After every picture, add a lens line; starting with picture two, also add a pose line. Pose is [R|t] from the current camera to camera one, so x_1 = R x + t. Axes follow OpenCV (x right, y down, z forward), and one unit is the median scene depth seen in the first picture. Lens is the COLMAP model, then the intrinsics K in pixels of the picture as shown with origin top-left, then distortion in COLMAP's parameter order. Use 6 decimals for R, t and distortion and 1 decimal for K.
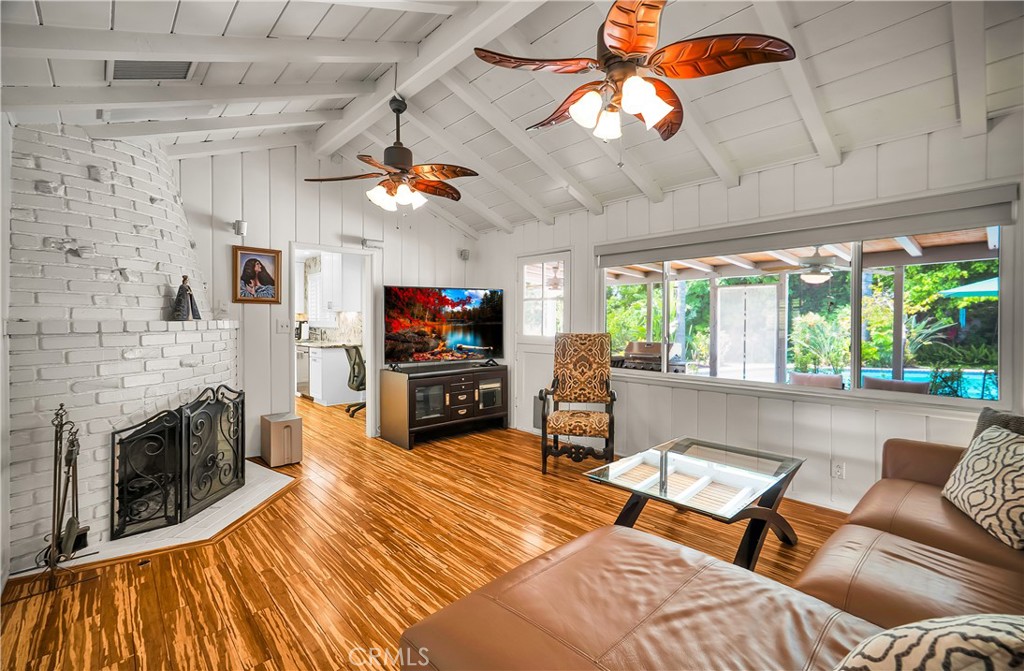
lens RADIAL K [[432.8, 0, 512.0], [0, 432.8, 335.5], [0, 0, 1]] dist [-0.000450, -0.000030]
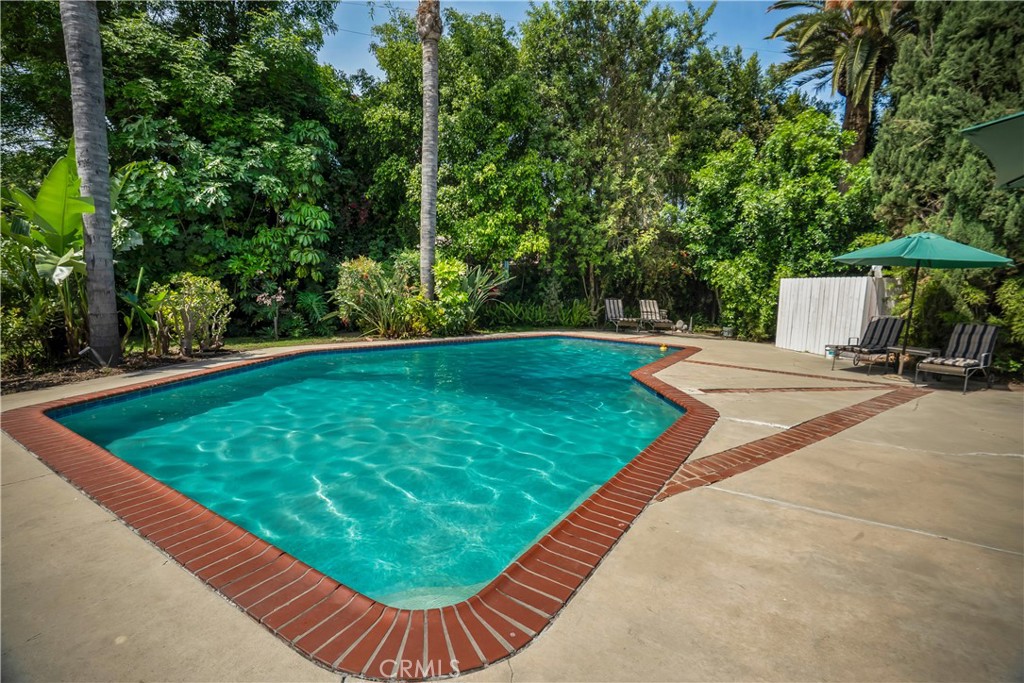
lens RADIAL K [[490.7, 0, 512.0], [0, 490.7, 341.5], [0, 0, 1]] dist [-0.066881, 0.038758]
pose [[0.589159, -0.082245, 0.803821, 0.254774], [-0.003582, 0.994531, 0.104384, -0.003994], [-0.808009, -0.064378, 0.585642, 0.431935]]
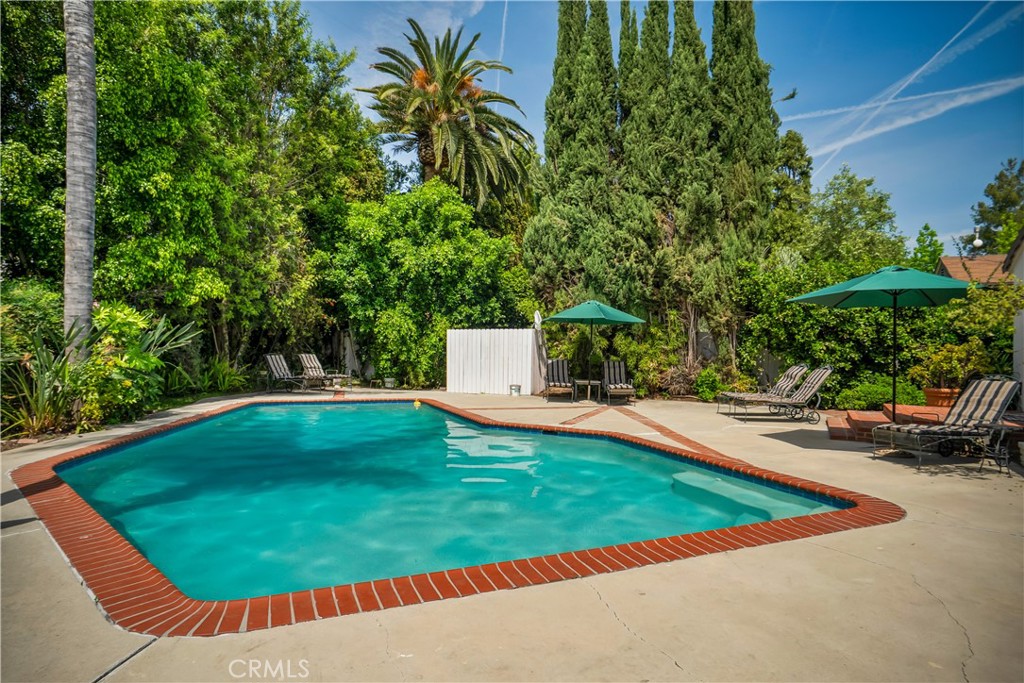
lens RADIAL K [[594.5, 0, 512.0], [0, 594.5, 341.5], [0, 0, 1]] dist [0.003452, 0.000706]
pose [[-0.325714, -0.008719, 0.945428, 0.094459], [0.010729, 0.999859, 0.012917, -0.017910], [-0.945407, 0.014351, -0.325575, 0.817217]]
